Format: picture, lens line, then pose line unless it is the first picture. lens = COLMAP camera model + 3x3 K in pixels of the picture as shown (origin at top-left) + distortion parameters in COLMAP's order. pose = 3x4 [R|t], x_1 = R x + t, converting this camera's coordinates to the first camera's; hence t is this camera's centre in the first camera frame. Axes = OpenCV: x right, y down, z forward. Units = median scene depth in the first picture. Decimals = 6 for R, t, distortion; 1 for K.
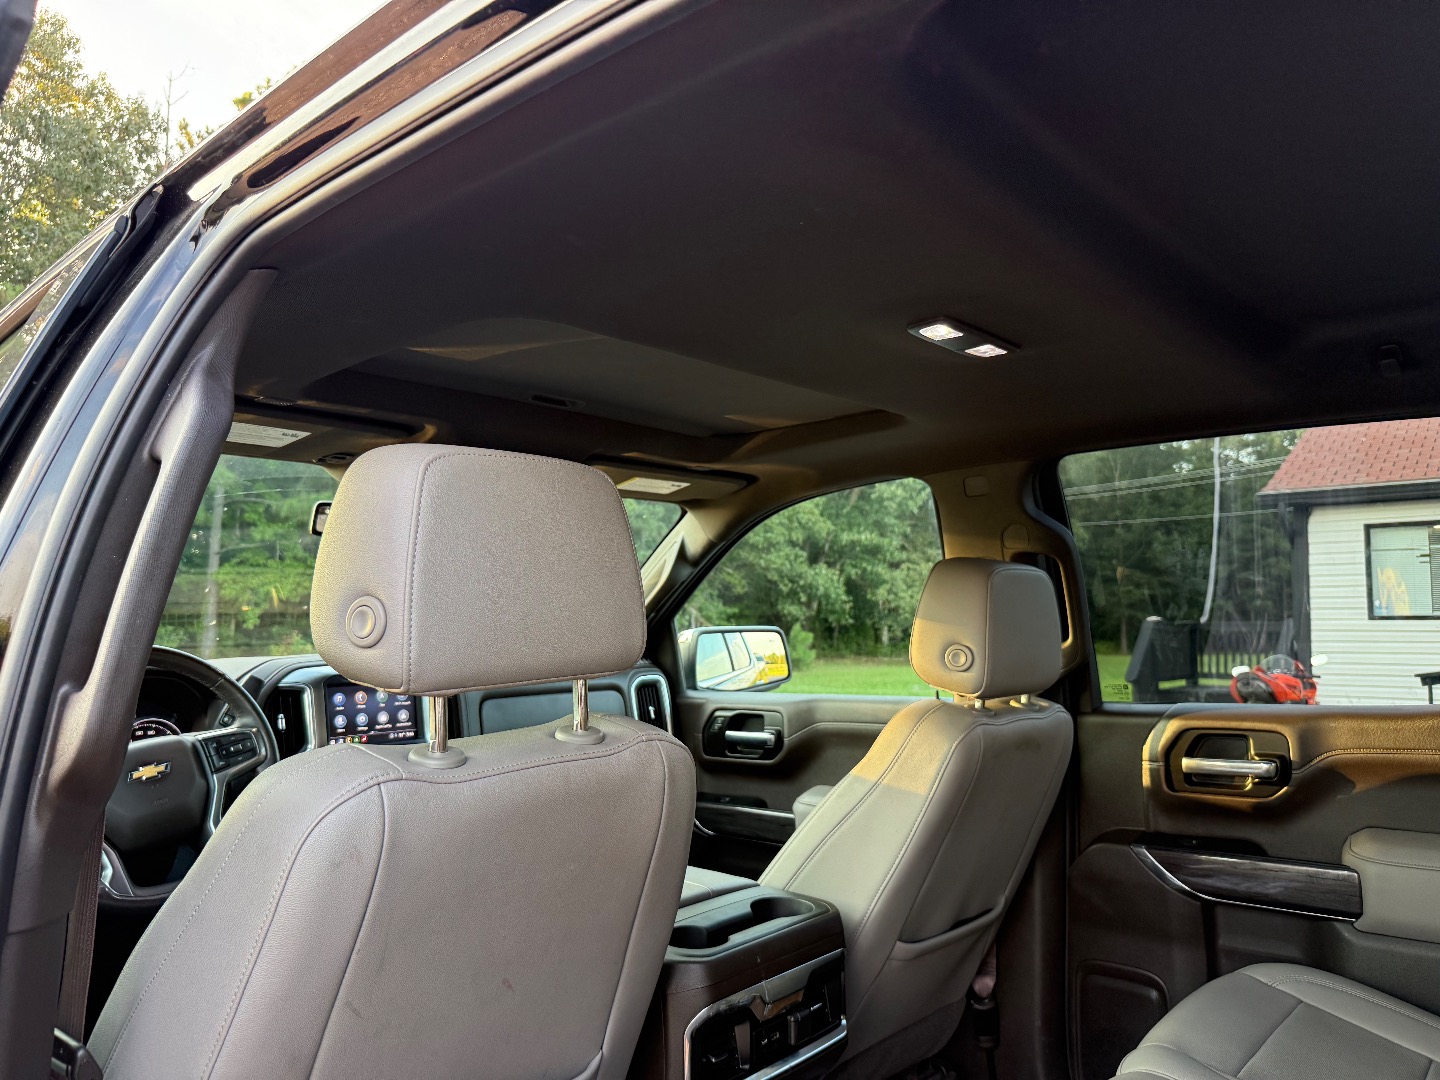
lens RADIAL K [[1036.6, 0, 697.5], [0, 1036.6, 546.9], [0, 0, 1]] dist [0.041211, -0.071016]
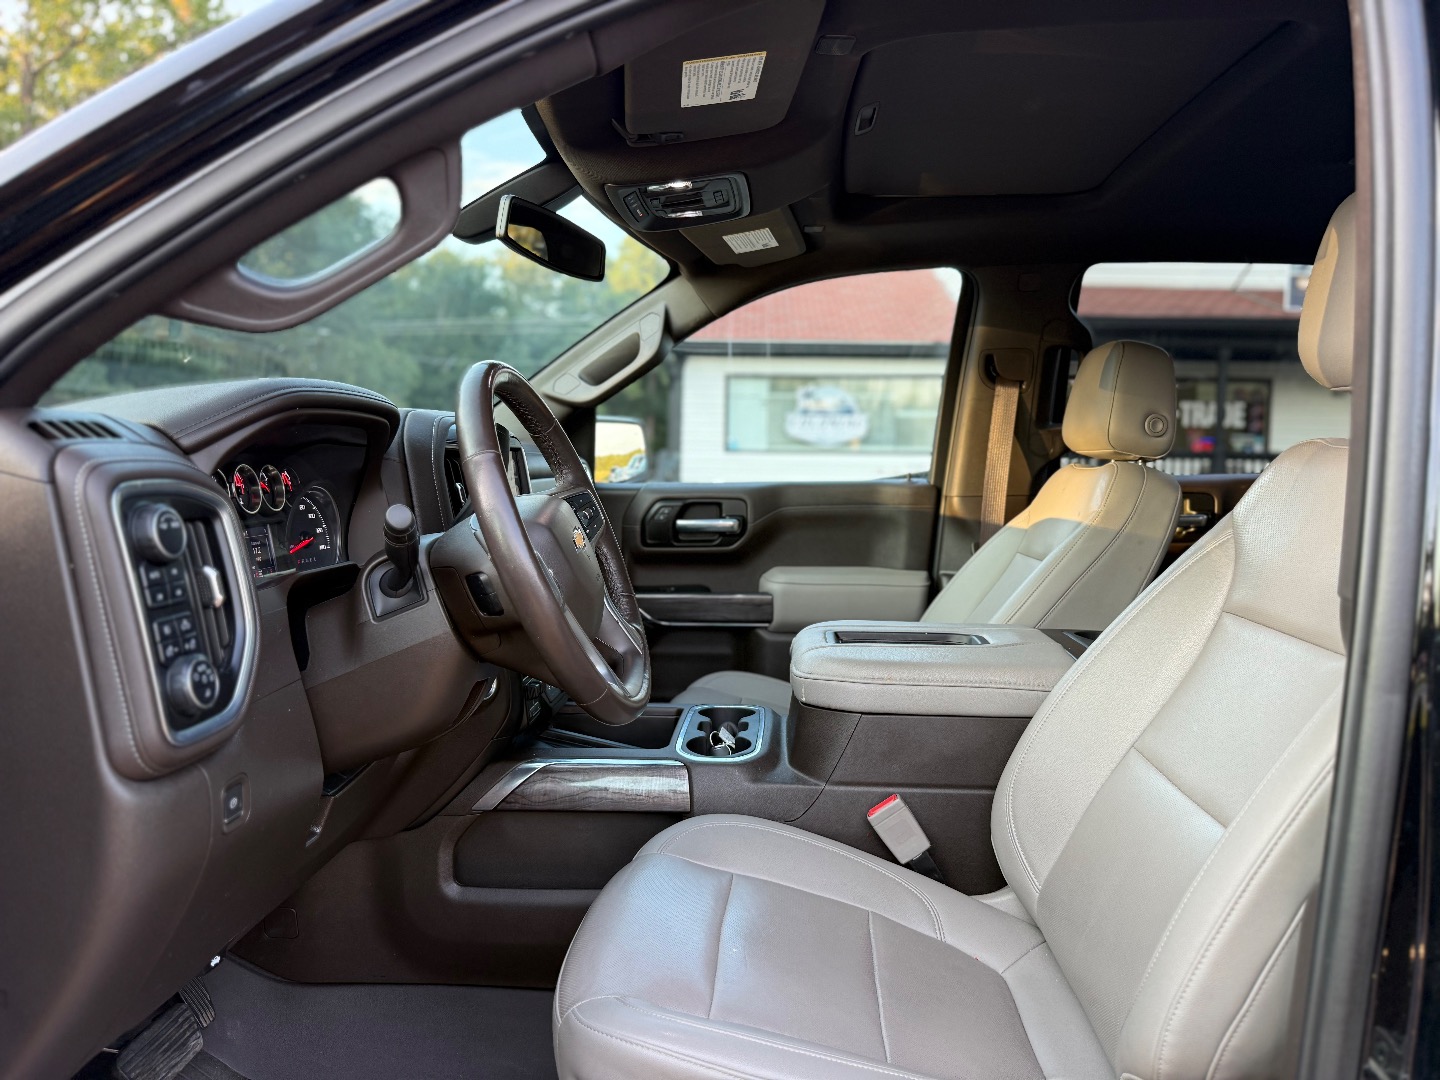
lens RADIAL K [[1036.6, 0, 715.3], [0, 1036.6, 545.3], [0, 0, 1]] dist [0.041211, -0.071016]
pose [[0.792579, -0.034806, 0.608775, -0.815784], [-0.060081, 0.989054, 0.134769, 0.109350], [-0.606802, -0.143391, 0.781812, 0.360393]]
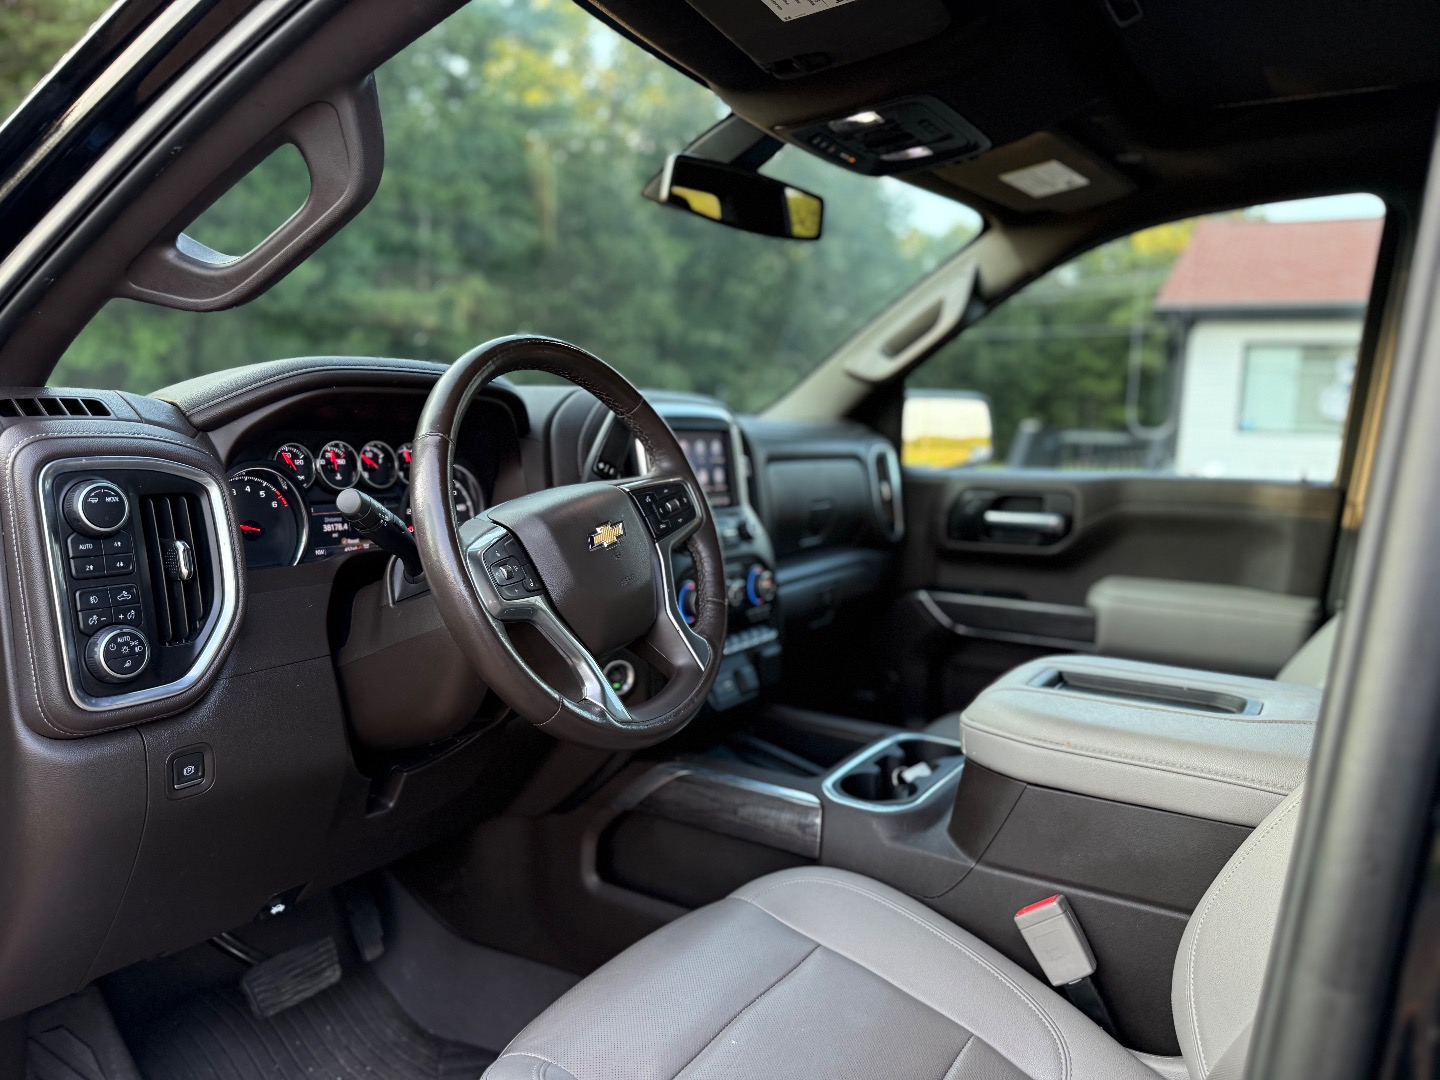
lens RADIAL K [[1036.6, 0, 696.6], [0, 1036.6, 543.5], [0, 0, 1]] dist [0.041211, -0.071016]
pose [[0.985959, 0.020823, 0.165683, -0.528167], [-0.051785, 0.981406, 0.184824, 0.093551], [-0.158753, -0.190809, 0.968705, 0.355121]]
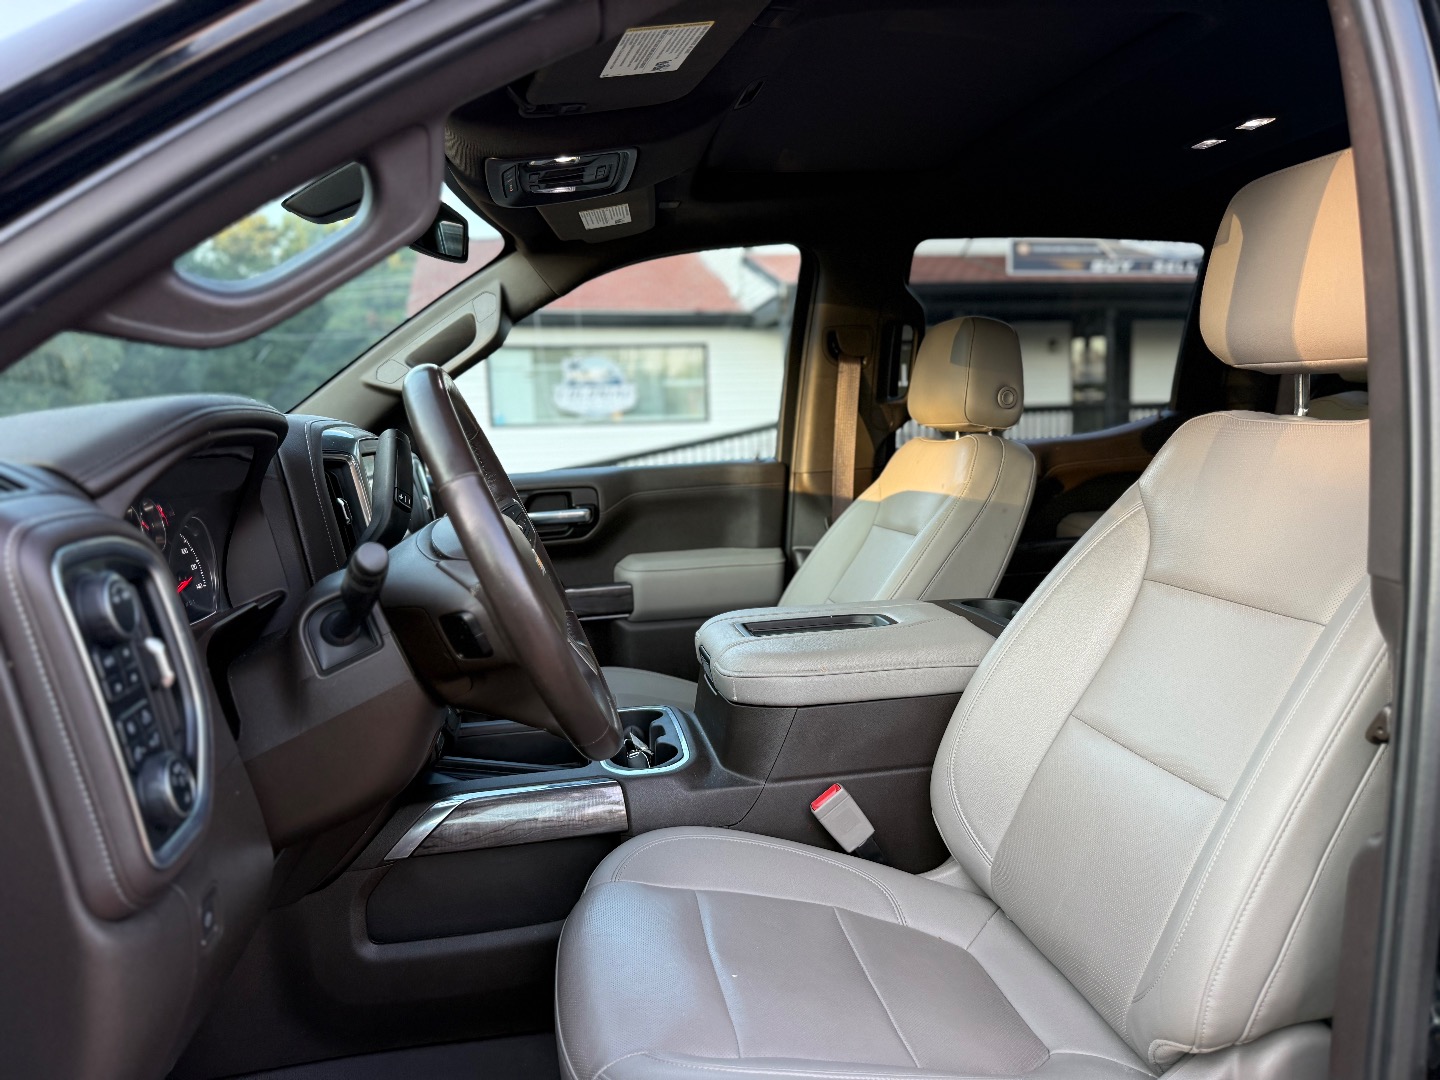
lens RADIAL K [[1036.6, 0, 729.1], [0, 1036.6, 550.1], [0, 0, 1]] dist [0.041211, -0.071016]
pose [[0.619588, -0.107955, 0.777468, -0.878817], [-0.026406, 0.987069, 0.158104, 0.096779], [-0.784483, -0.118489, 0.608726, 0.481544]]
